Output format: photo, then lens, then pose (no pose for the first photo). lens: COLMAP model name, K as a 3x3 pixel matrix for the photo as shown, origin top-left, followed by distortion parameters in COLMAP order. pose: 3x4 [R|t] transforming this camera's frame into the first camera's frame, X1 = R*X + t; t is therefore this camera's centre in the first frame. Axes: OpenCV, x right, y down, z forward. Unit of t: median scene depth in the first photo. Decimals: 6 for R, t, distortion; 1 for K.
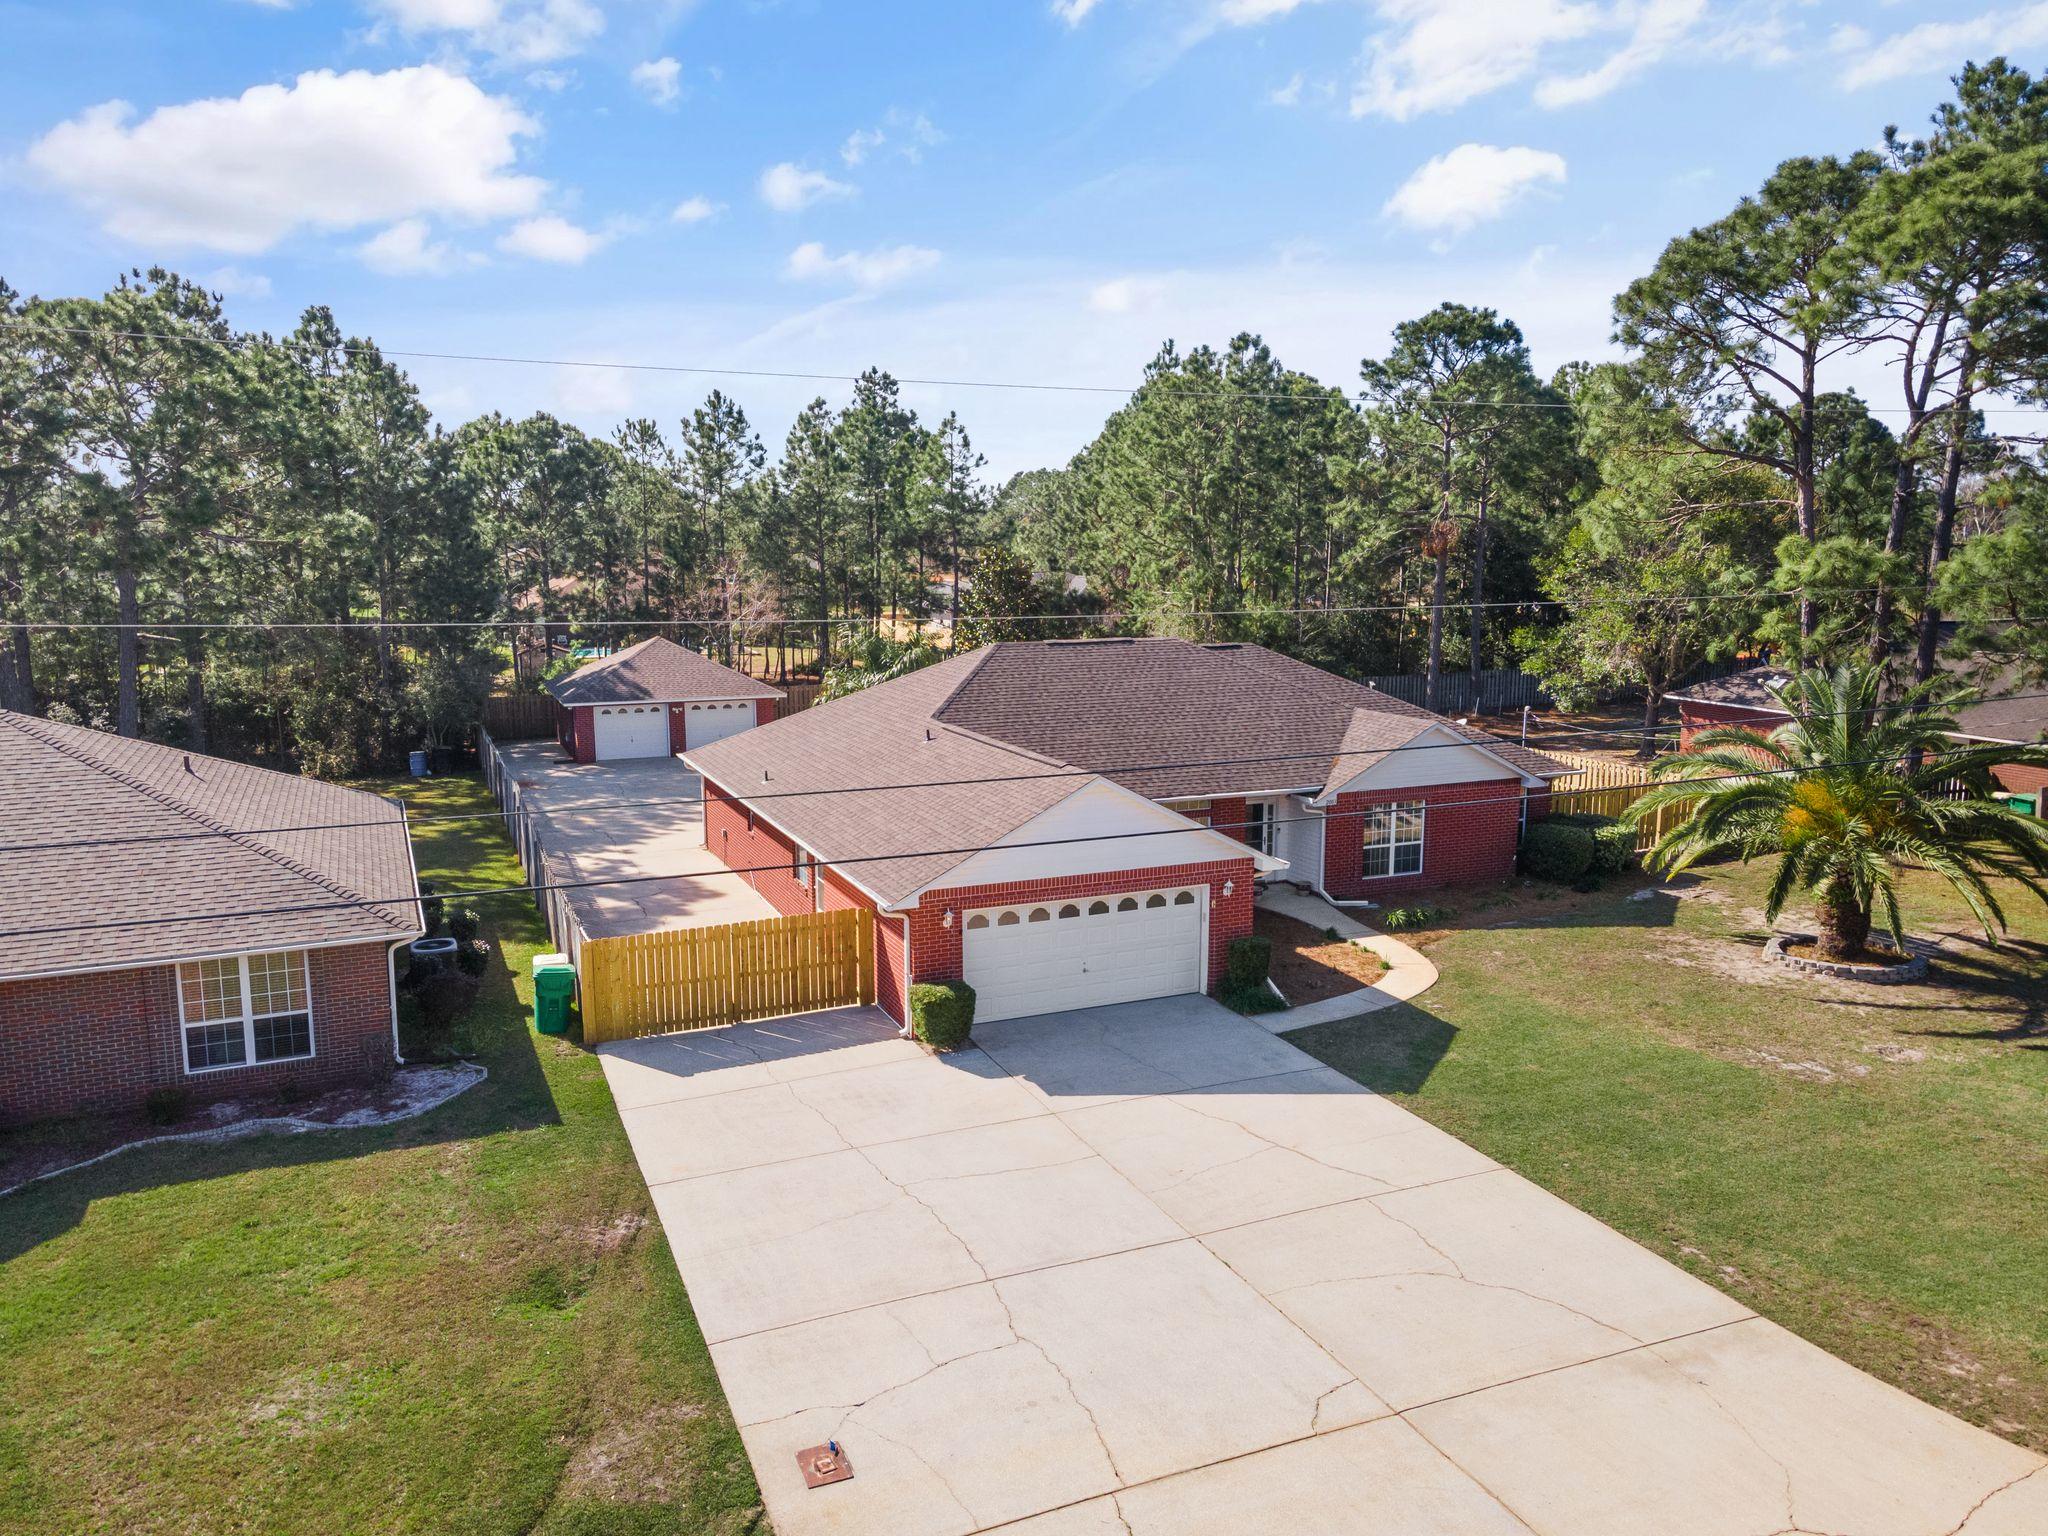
lens RADIAL K [[1489.6, 0, 1017.7], [0, 1489.6, 774.7], [0, 0, 1]] dist [0.040598, 0.004901]
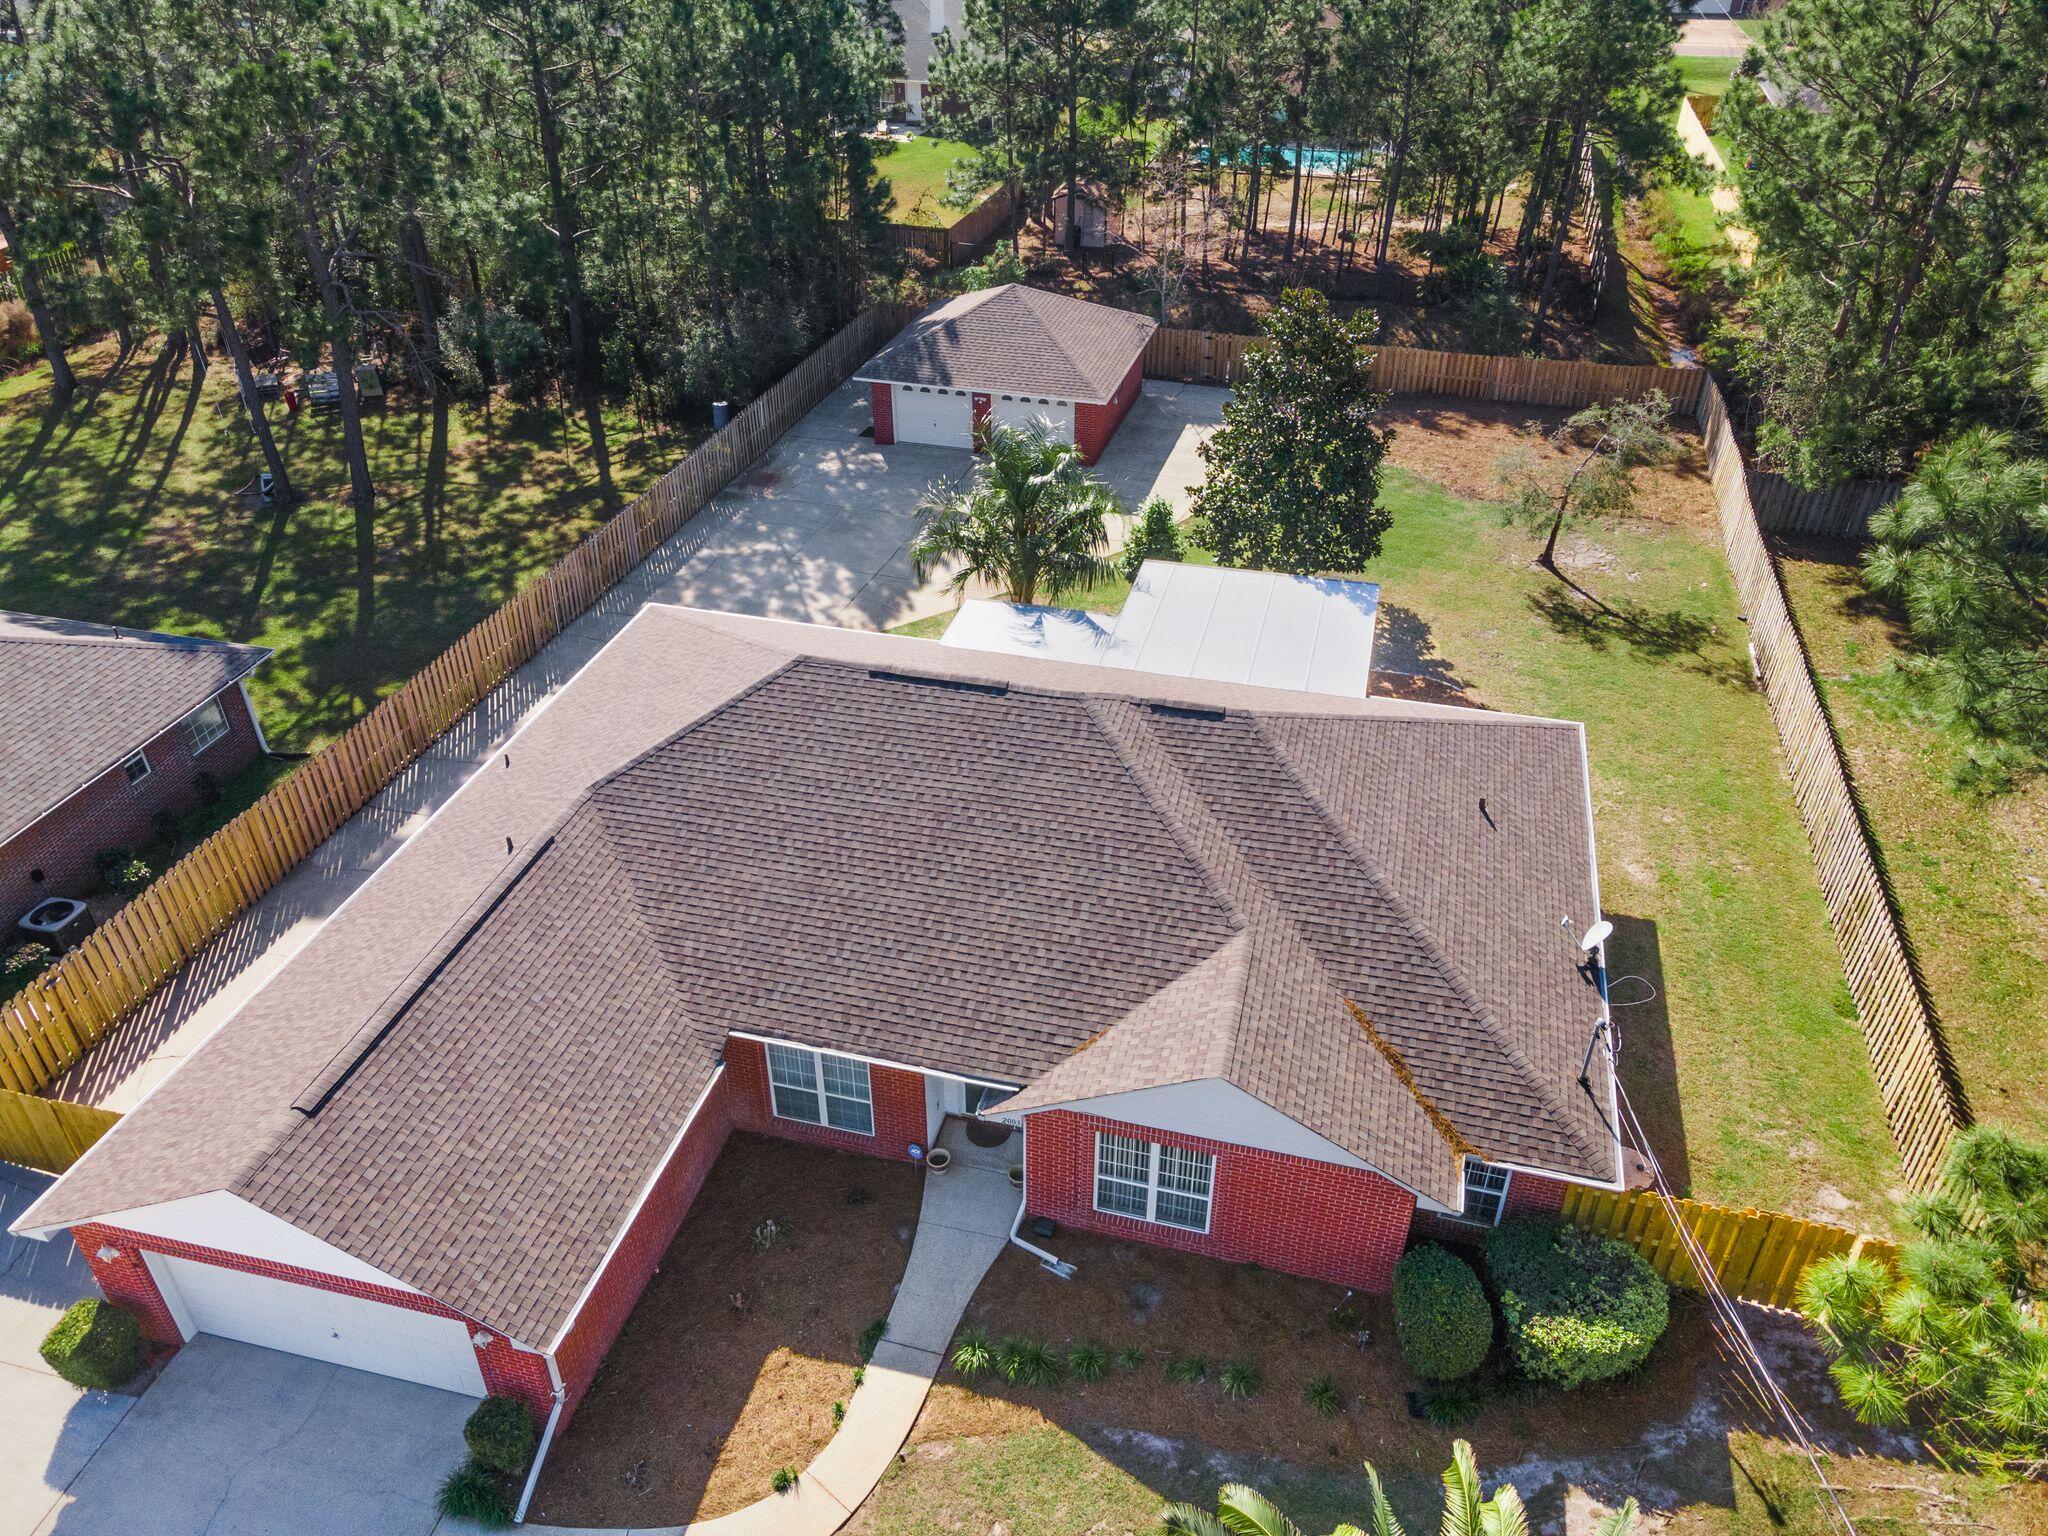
lens RADIAL K [[1489.6, 0, 1017.7], [0, 1489.6, 774.7], [0, 0, 1]] dist [0.040598, 0.004901]
pose [[0.781951, 0.347667, -0.517379, 0.510919], [-0.098927, 0.888707, 0.447676, -0.413386], [0.615440, -0.298878, 0.729318, 0.615561]]
